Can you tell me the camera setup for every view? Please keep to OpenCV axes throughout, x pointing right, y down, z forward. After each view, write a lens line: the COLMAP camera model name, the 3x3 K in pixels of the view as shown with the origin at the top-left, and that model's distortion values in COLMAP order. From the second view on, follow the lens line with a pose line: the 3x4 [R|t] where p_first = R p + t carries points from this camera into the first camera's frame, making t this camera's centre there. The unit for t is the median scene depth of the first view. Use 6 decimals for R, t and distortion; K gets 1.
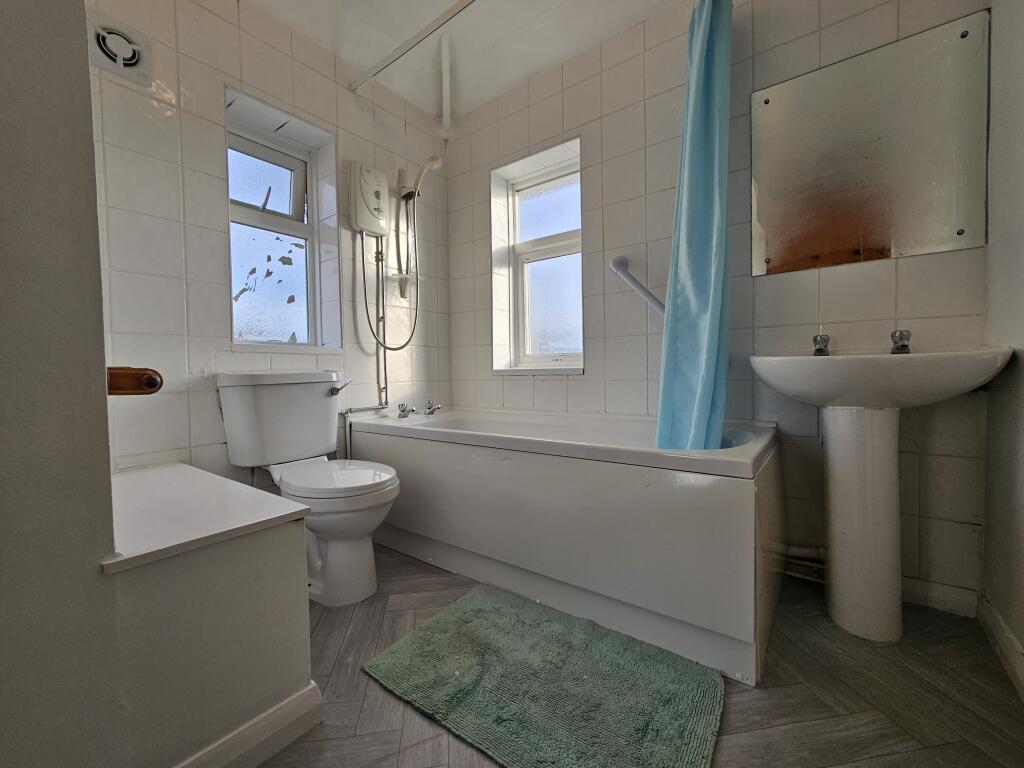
lens RADIAL K [[424.1, 0, 512.0], [0, 424.1, 384.0], [0, 0, 1]] dist [-0.002798, -0.000285]
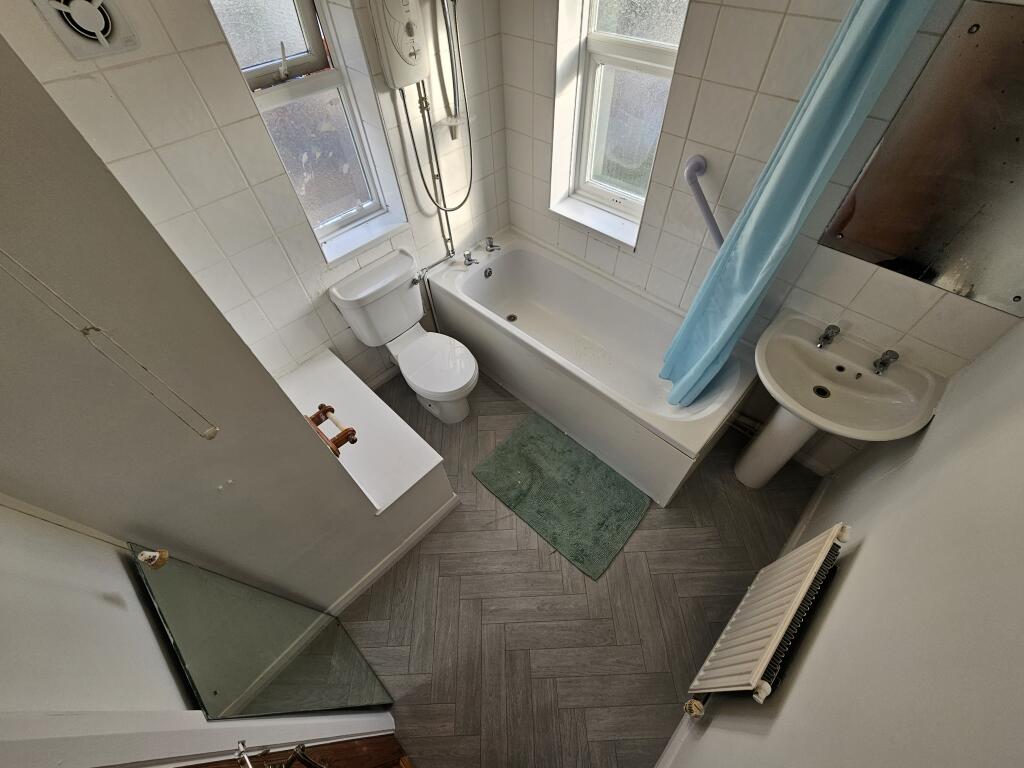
lens RADIAL K [[424.1, 0, 512.0], [0, 424.1, 384.0], [0, 0, 1]] dist [-0.002798, -0.000285]
pose [[0.992506, 0.082970, -0.089706, -0.011005], [0.017907, 0.627450, 0.778451, -0.627510], [0.120874, -0.774224, 0.621263, 0.049426]]
